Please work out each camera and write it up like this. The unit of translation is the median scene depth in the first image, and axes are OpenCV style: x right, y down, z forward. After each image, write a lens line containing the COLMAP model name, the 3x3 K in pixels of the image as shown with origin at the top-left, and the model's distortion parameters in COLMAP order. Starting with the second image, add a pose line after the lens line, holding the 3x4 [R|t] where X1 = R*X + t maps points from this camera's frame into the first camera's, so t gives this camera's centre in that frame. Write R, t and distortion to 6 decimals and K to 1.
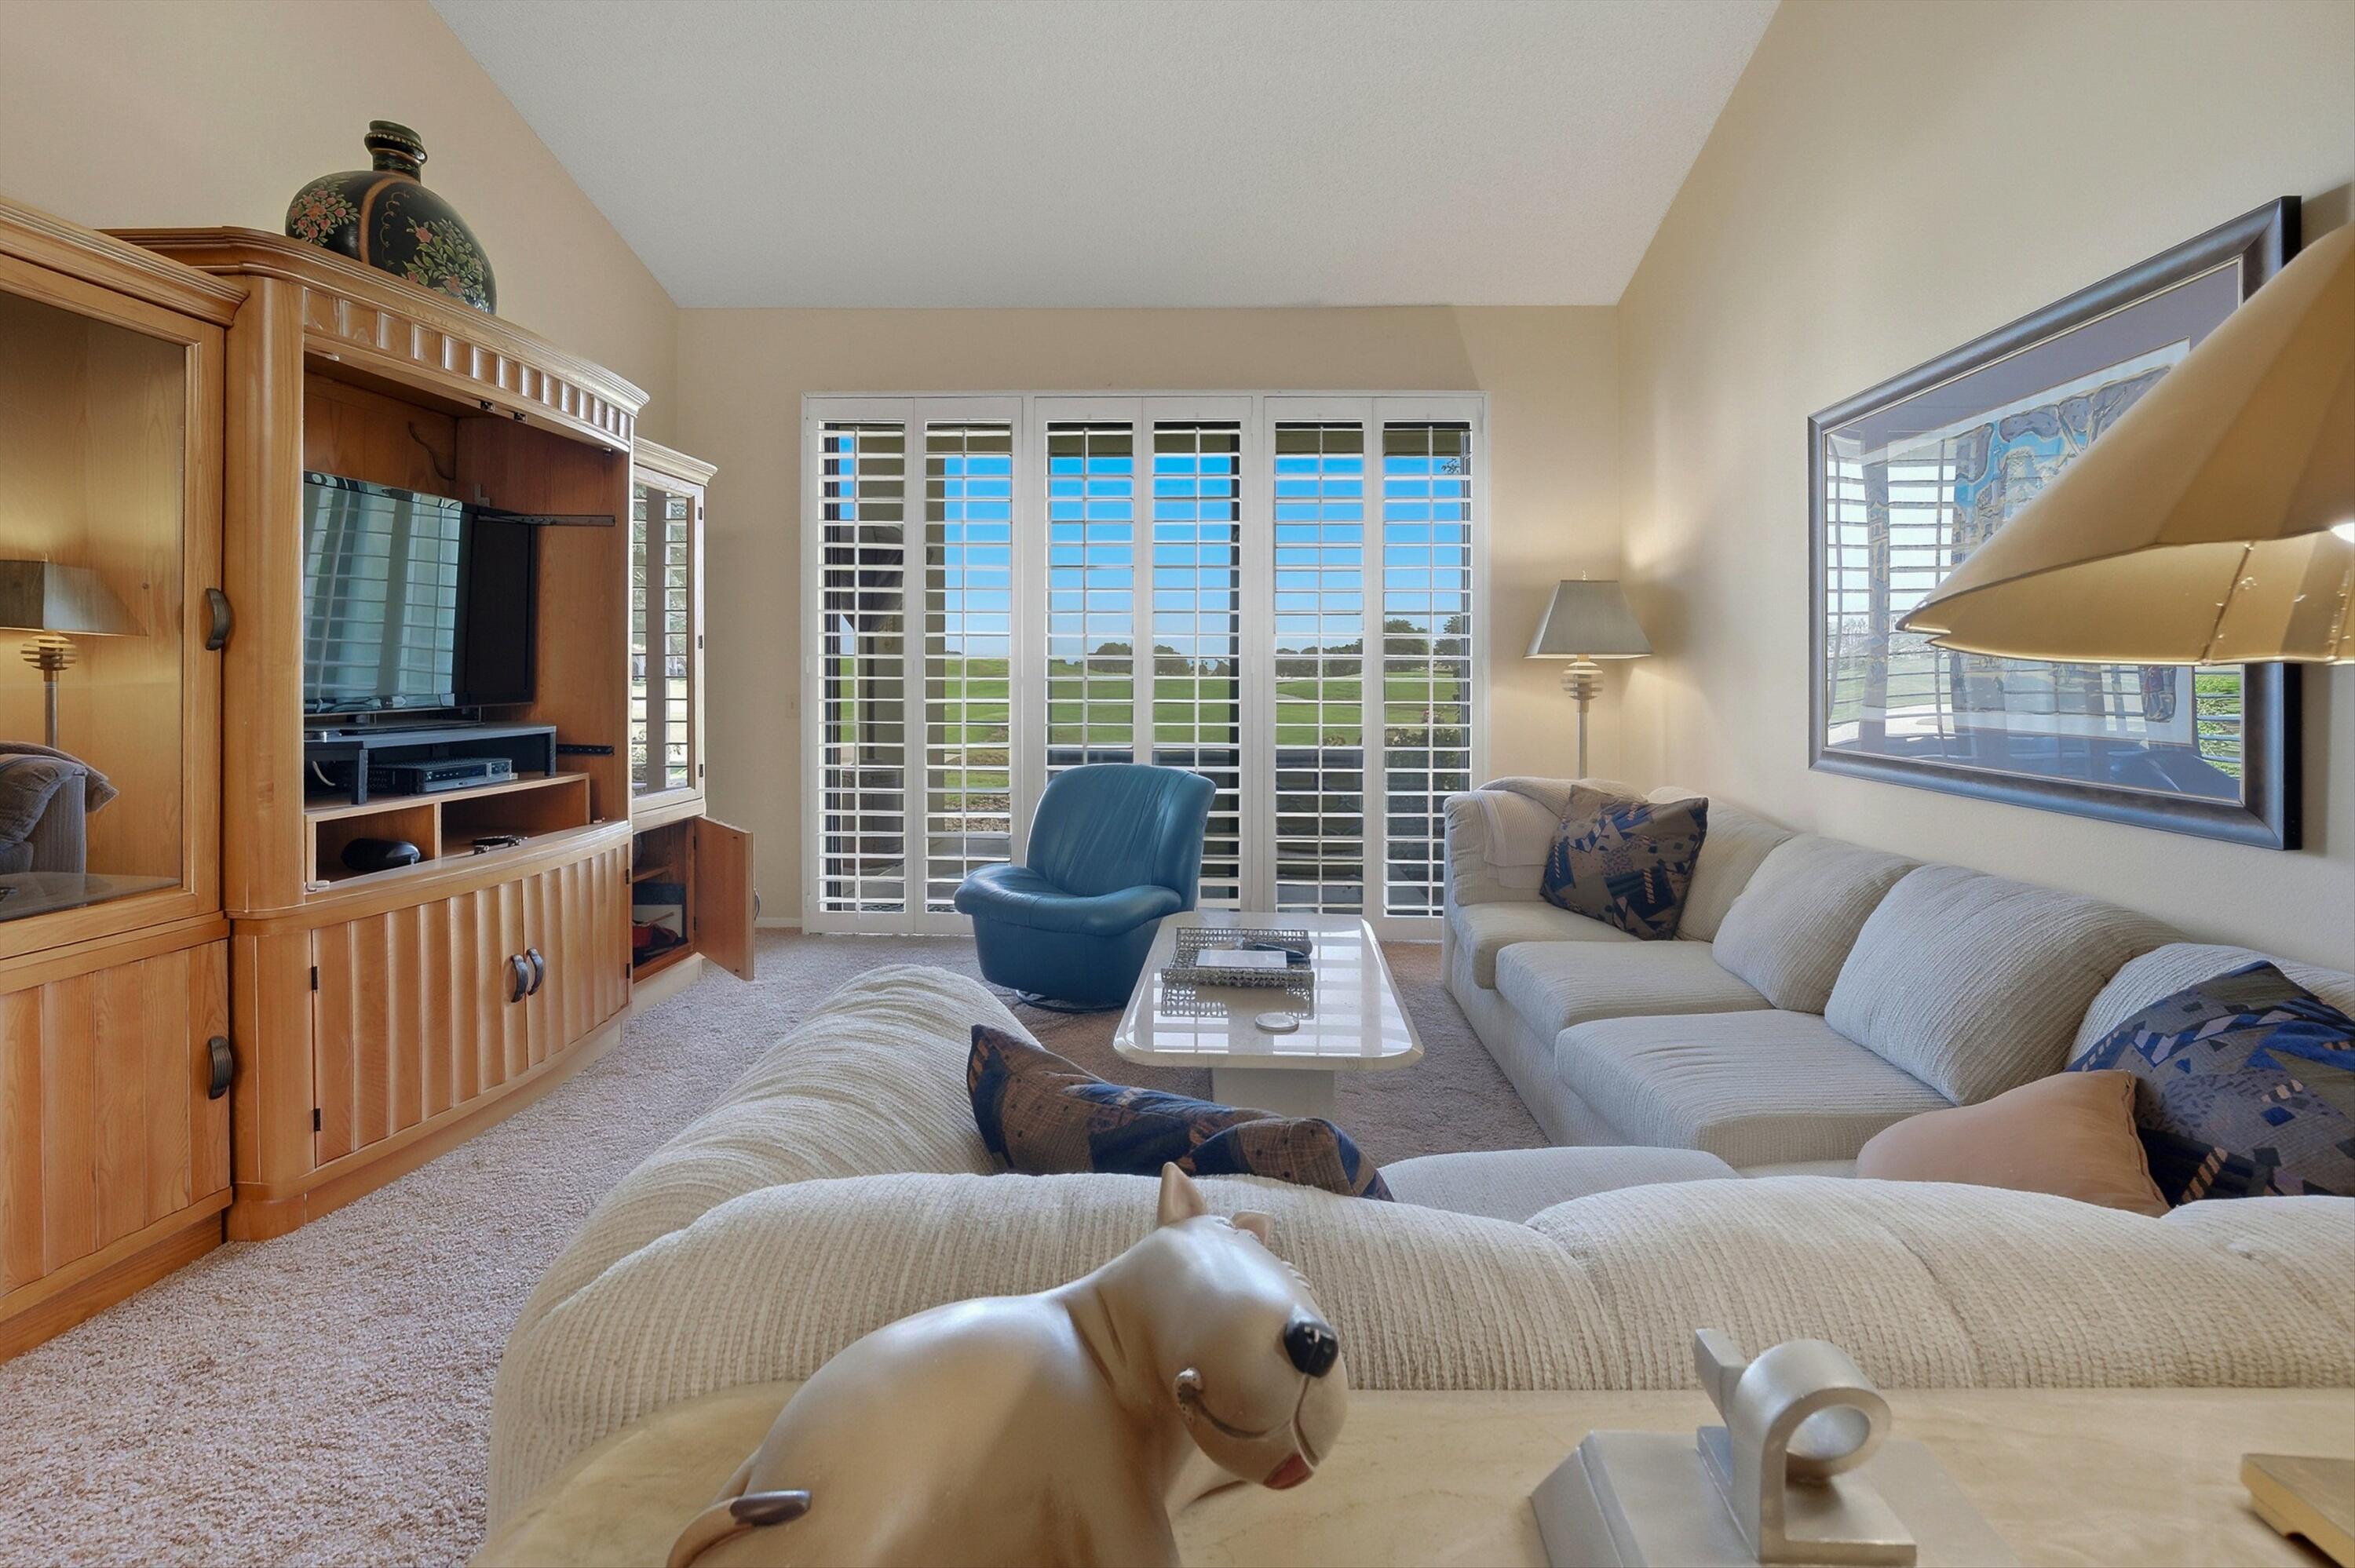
lens RADIAL K [[959.3, 0, 1233.7], [0, 959.3, 680.4], [0, 0, 1]] dist [-0.002912, 0.000400]
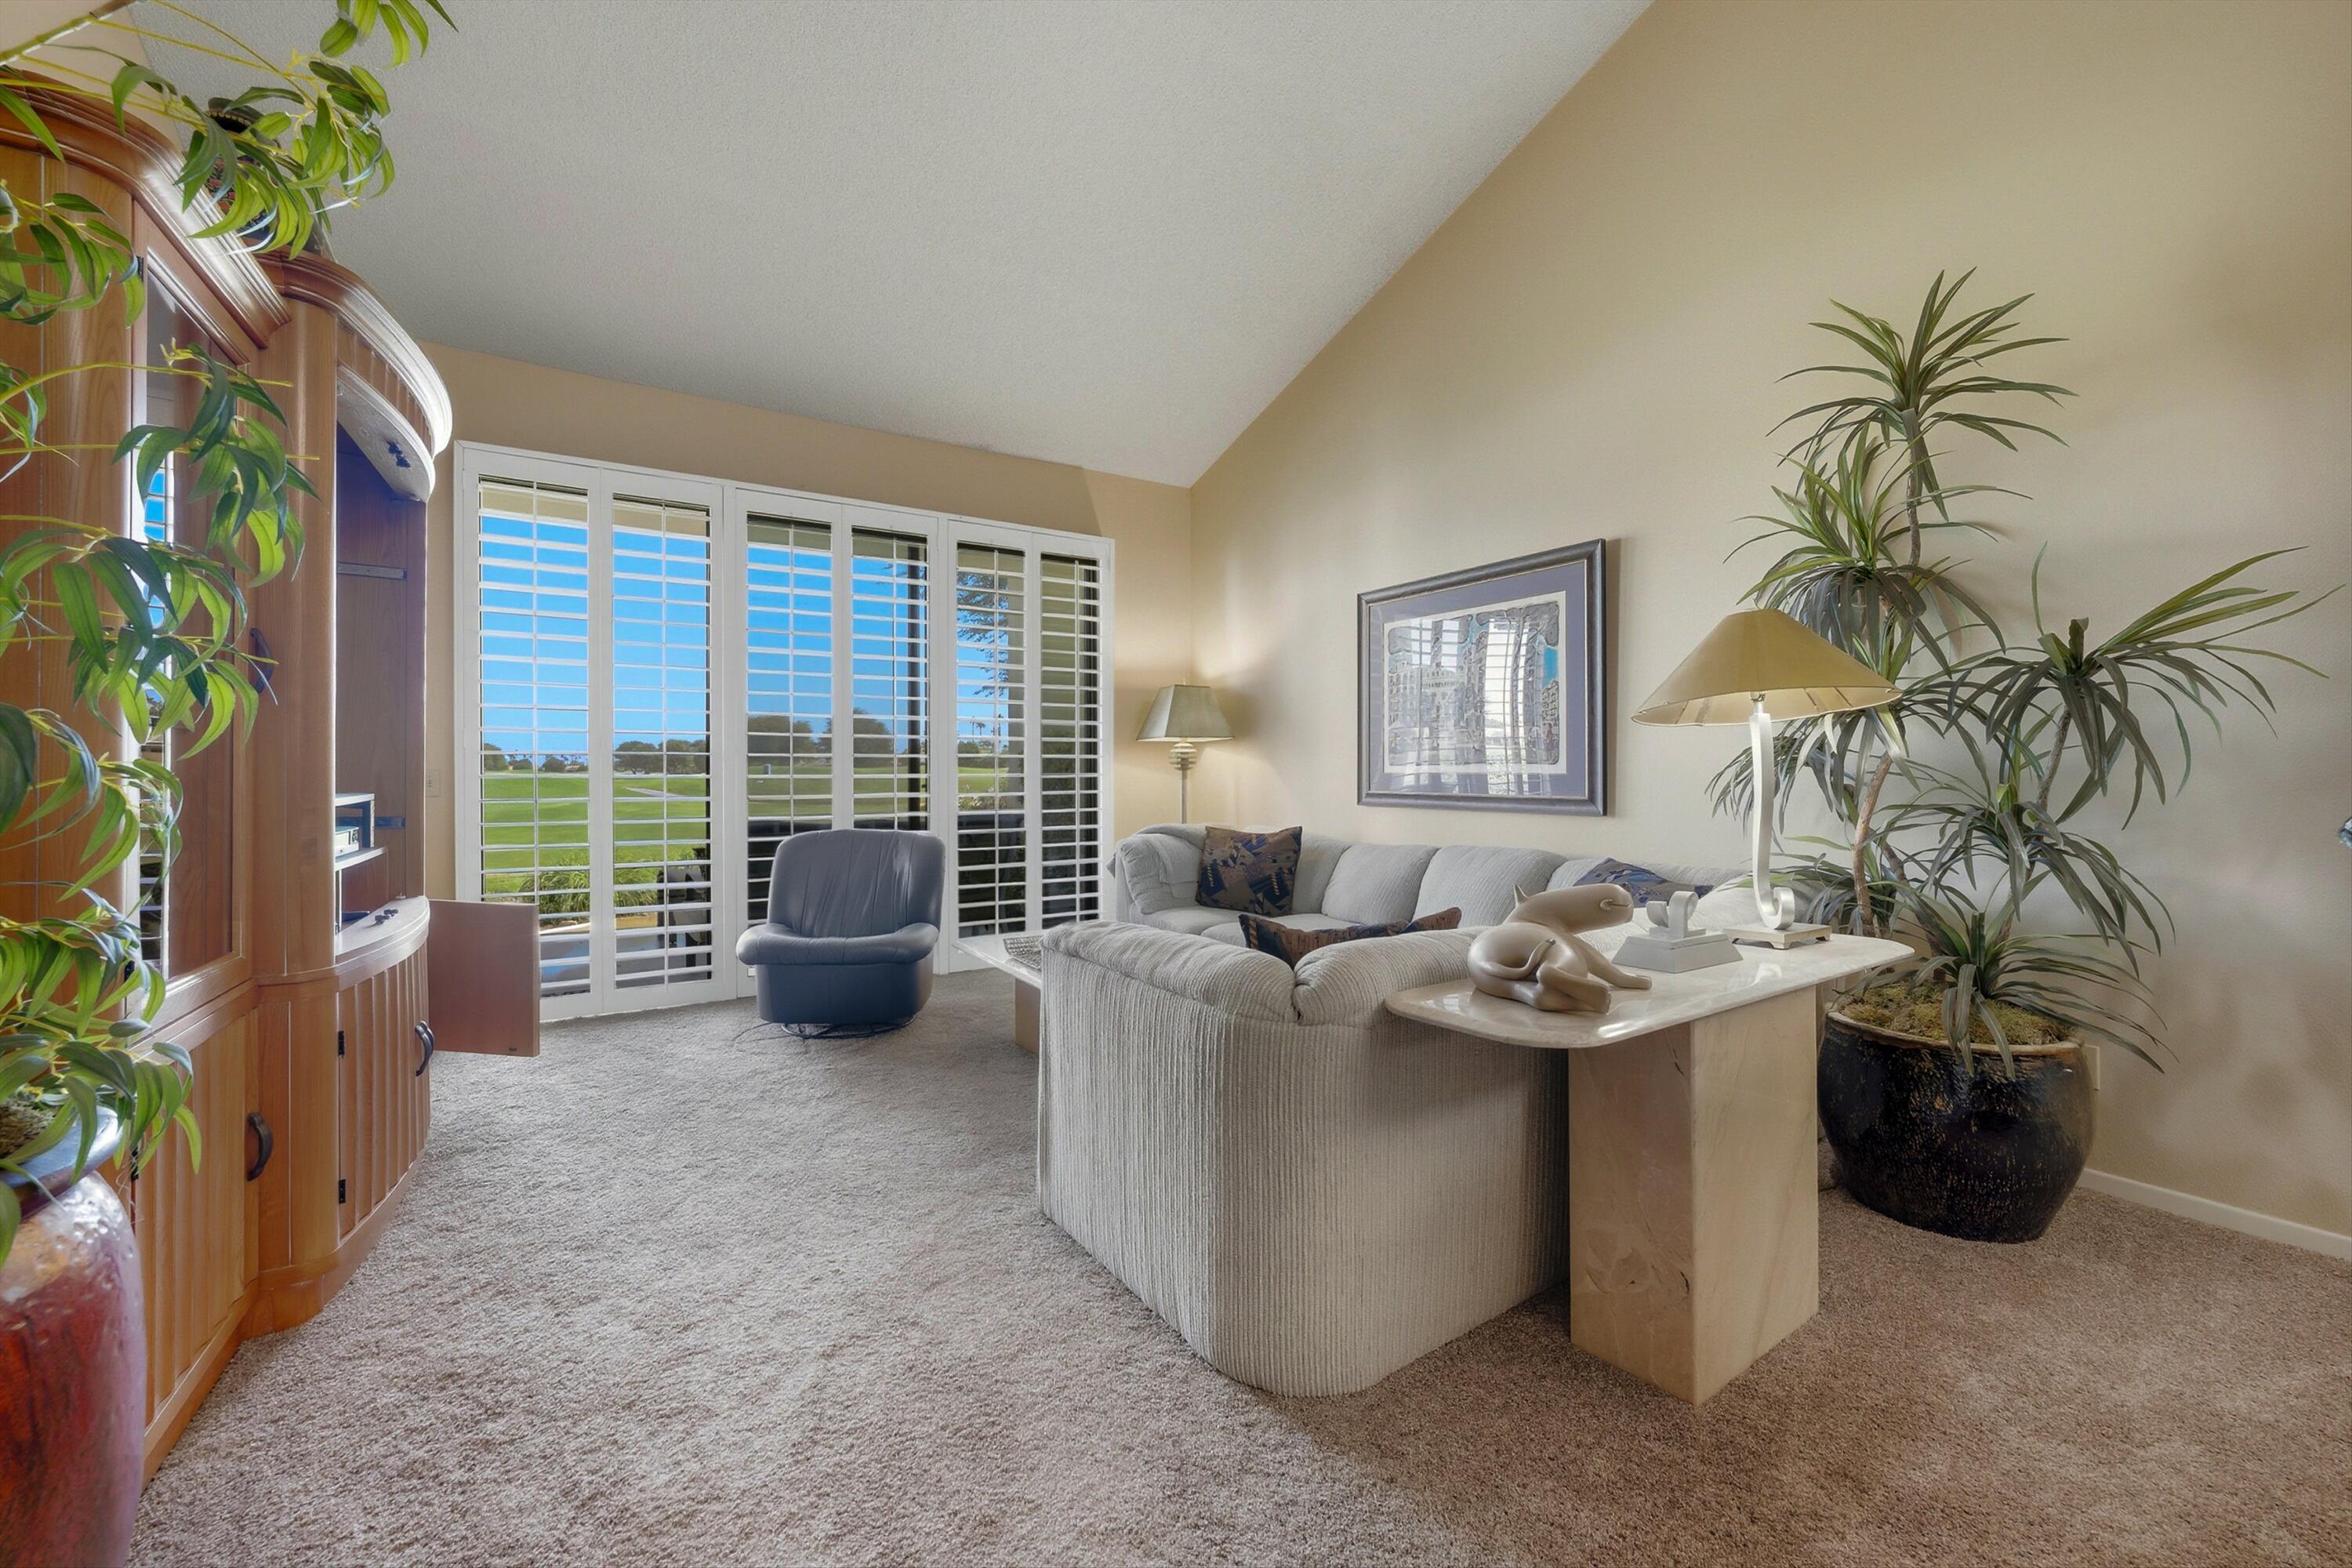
lens RADIAL K [[912.7, 0, 1183.1], [0, 912.7, 779.8], [0, 0, 1]] dist [-0.004539, -0.000462]
pose [[0.831759, -0.011081, 0.555027, -0.487539], [0.007748, 0.999935, 0.008352, 0.029983], [-0.555084, -0.002647, 0.831790, -0.142765]]
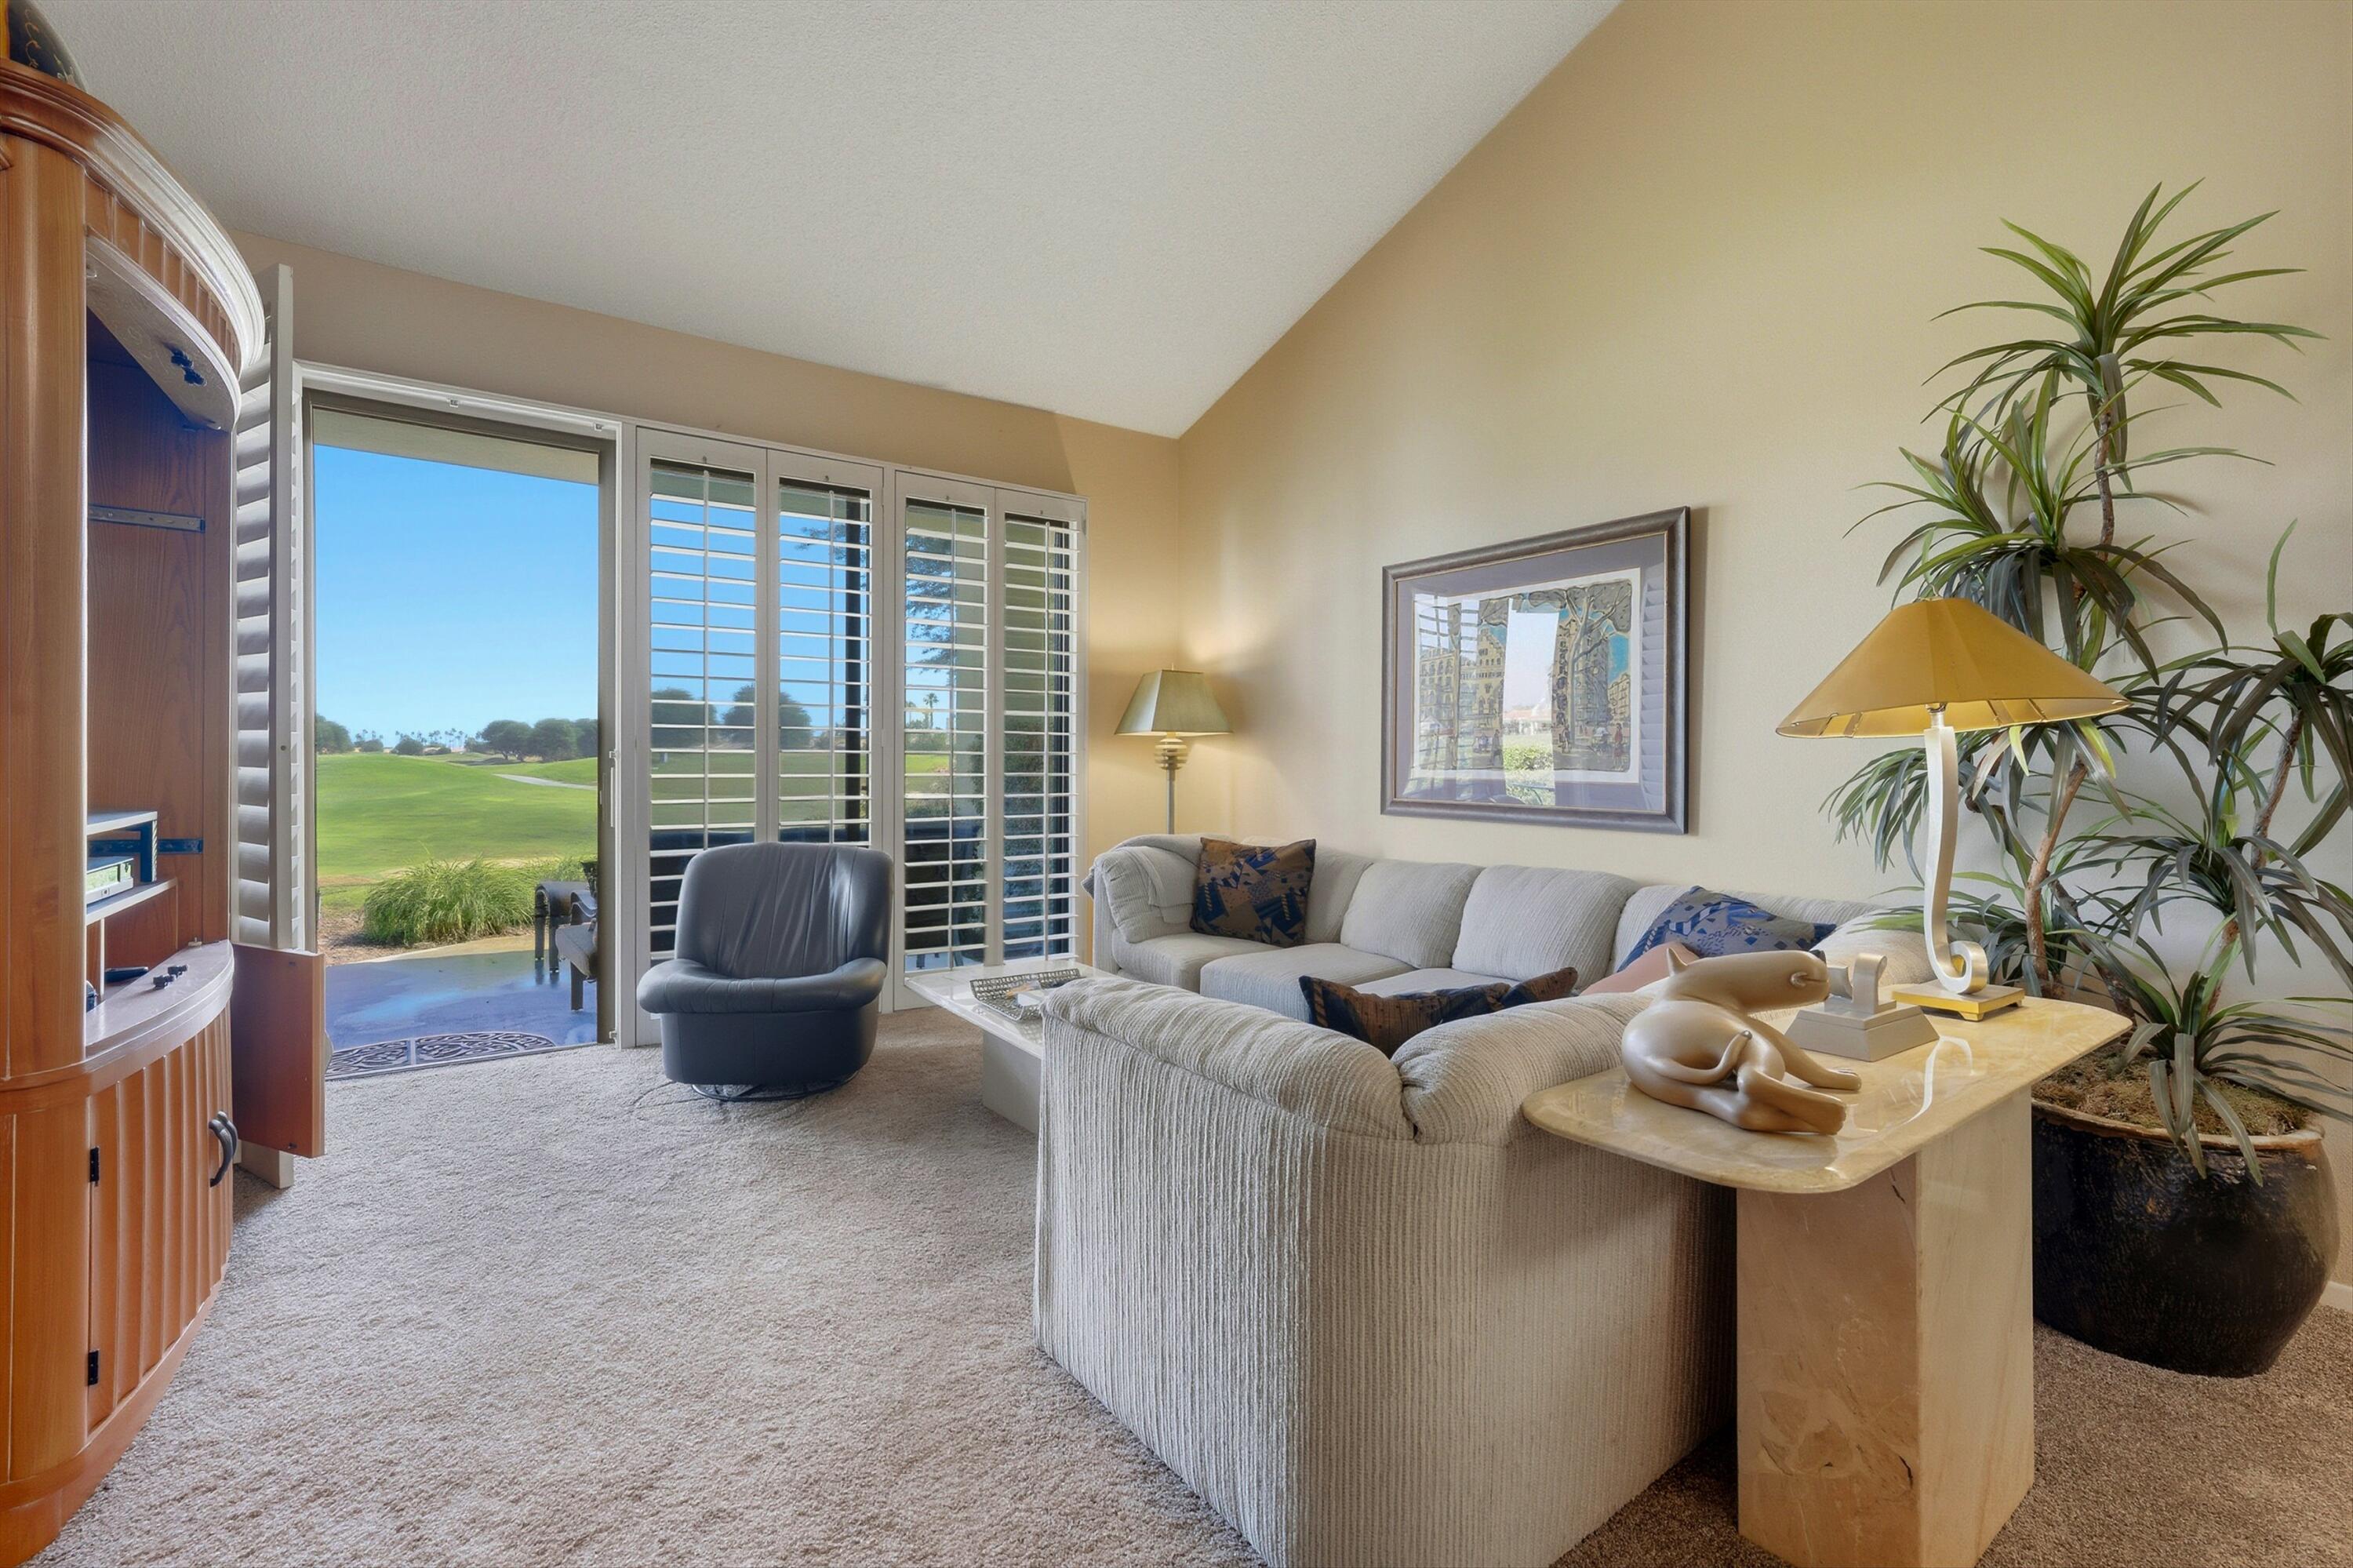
lens RADIAL K [[1019.0, 0, 1183.1], [0, 1019.0, 773.7], [0, 0, 1]] dist [0.000874, 0.003011]
pose [[0.806458, -0.008979, 0.591223, -0.485645], [0.001207, 0.999908, 0.013539, 0.010050], [-0.591290, -0.010205, 0.806394, -0.047439]]
